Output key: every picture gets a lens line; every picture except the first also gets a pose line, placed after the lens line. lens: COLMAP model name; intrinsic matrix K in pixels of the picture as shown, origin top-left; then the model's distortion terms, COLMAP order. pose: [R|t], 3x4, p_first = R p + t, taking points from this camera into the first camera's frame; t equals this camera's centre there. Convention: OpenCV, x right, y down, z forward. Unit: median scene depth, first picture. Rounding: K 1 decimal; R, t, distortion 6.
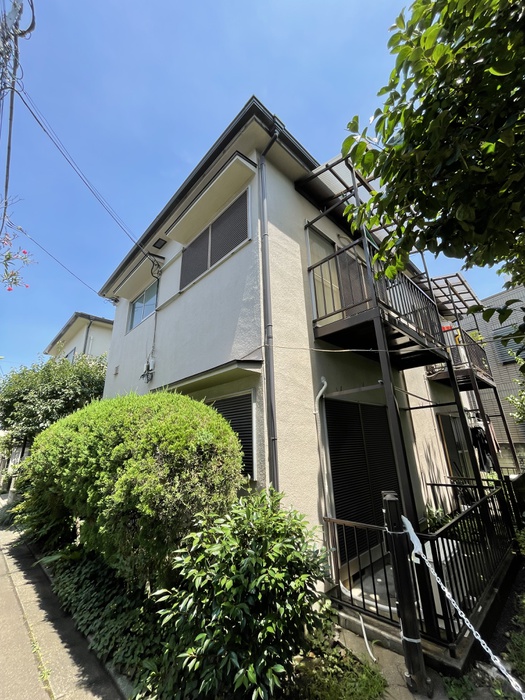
lens RADIAL K [[286.9, 0, 262.5], [0, 286.9, 350.0], [0, 0, 1]] dist [-0.001102, -0.000213]
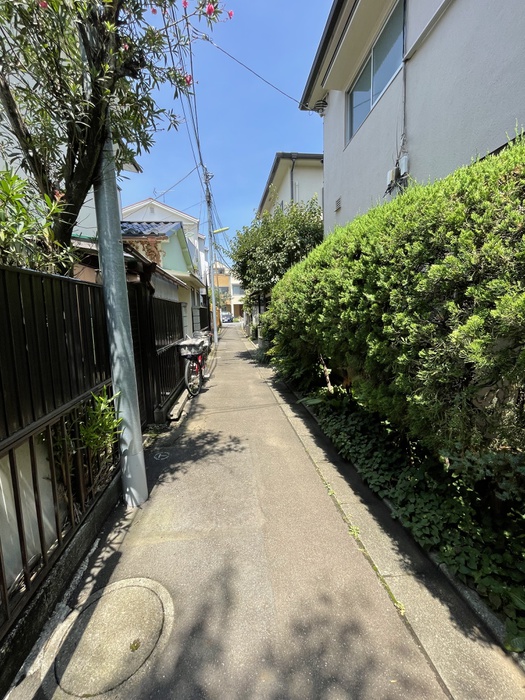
lens RADIAL K [[286.9, 0, 262.5], [0, 286.9, 350.0], [0, 0, 1]] dist [-0.001102, -0.000213]
pose [[0.799235, 0.081270, -0.595498, -0.385119], [0.195922, 0.901463, 0.385978, 0.191029], [0.568188, -0.425159, 0.704558, 0.352028]]
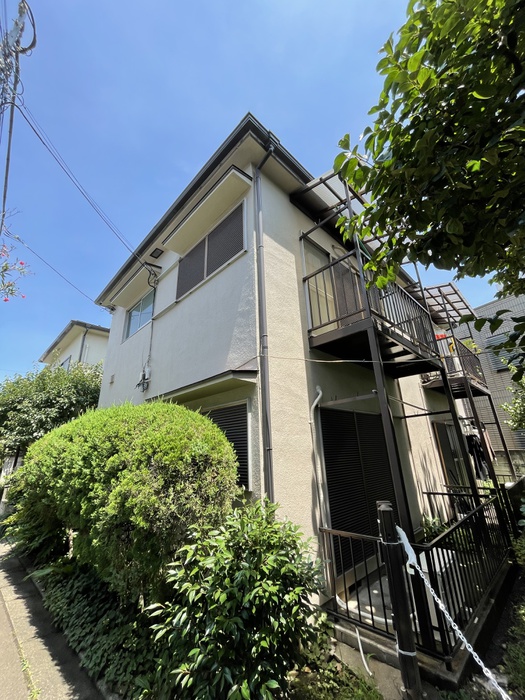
lens RADIAL K [[286.9, 0, 262.5], [0, 286.9, 350.0], [0, 0, 1]] dist [-0.001102, -0.000213]
pose [[0.999946, -0.001282, 0.010299, 0.006100], [0.001538, 0.999688, -0.024943, -0.008708], [-0.010264, 0.024958, 0.999636, -0.008390]]
